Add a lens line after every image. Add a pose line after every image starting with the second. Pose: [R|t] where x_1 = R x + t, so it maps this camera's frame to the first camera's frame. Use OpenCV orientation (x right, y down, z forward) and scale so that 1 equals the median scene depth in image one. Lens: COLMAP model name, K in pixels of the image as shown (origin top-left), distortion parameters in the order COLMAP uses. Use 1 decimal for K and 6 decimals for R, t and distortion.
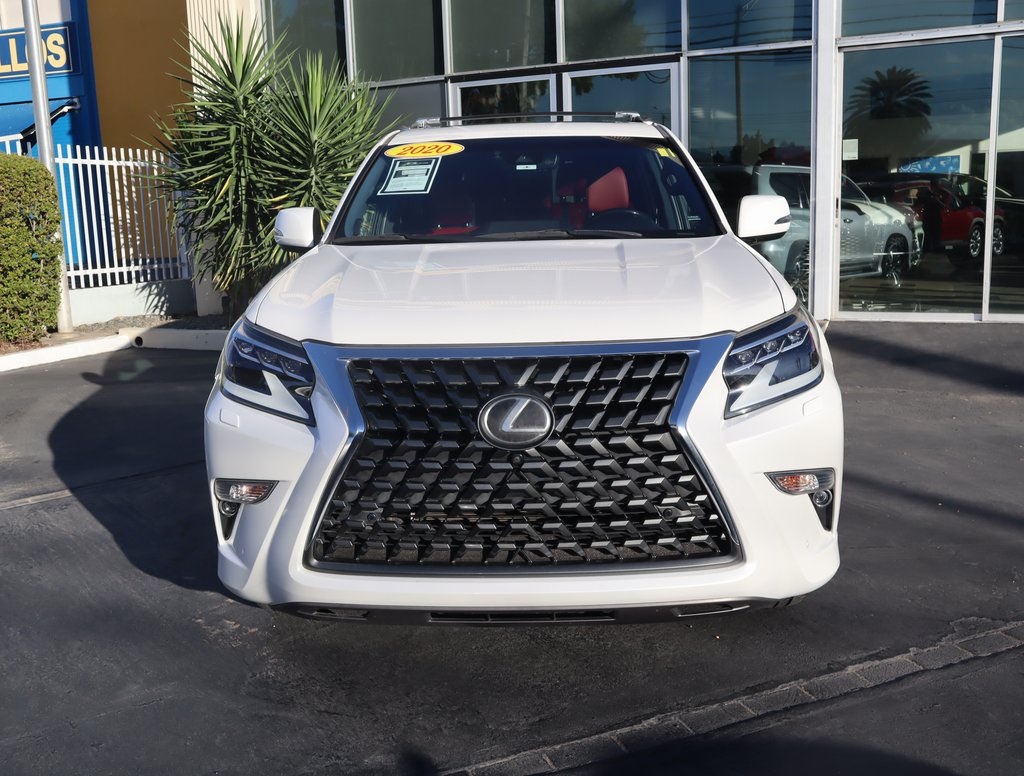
lens RADIAL K [[935.8, 0, 512.0], [0, 935.8, 388.0], [0, 0, 1]] dist [-0.084398, 0.068932]
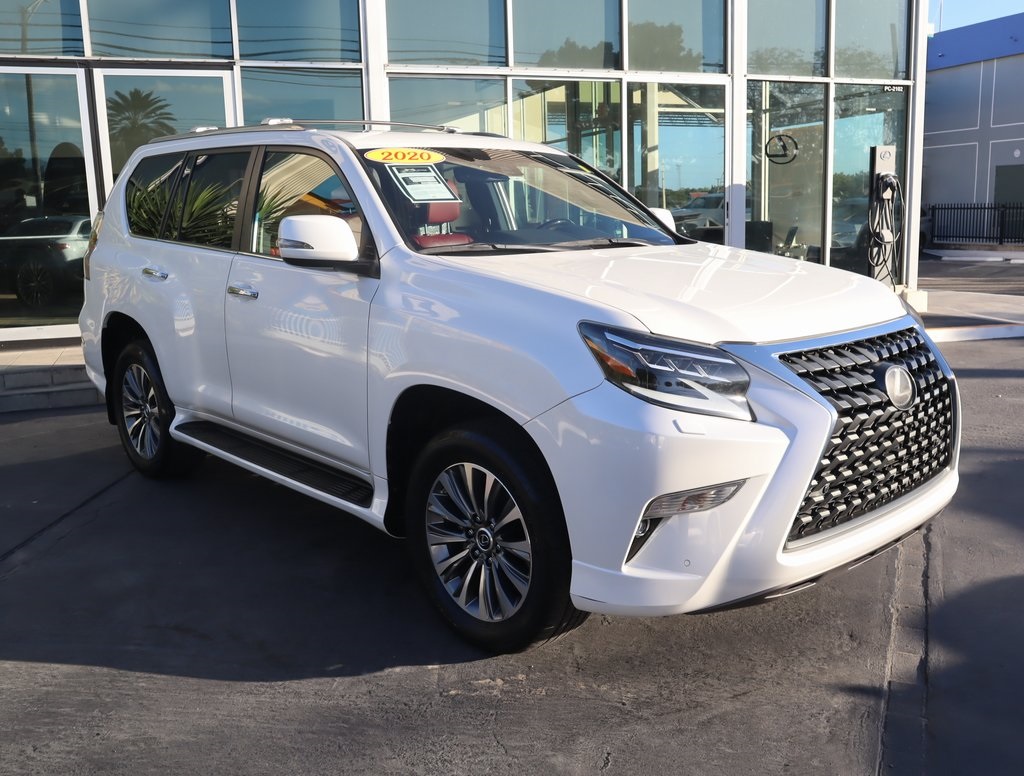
lens RADIAL K [[935.8, 0, 512.0], [0, 935.8, 388.0], [0, 0, 1]] dist [-0.084398, 0.068932]
pose [[0.716375, -0.117453, 0.687759, -0.339395], [0.127702, 0.991150, 0.036249, -0.021045], [-0.685929, 0.061860, 0.725034, 0.125771]]
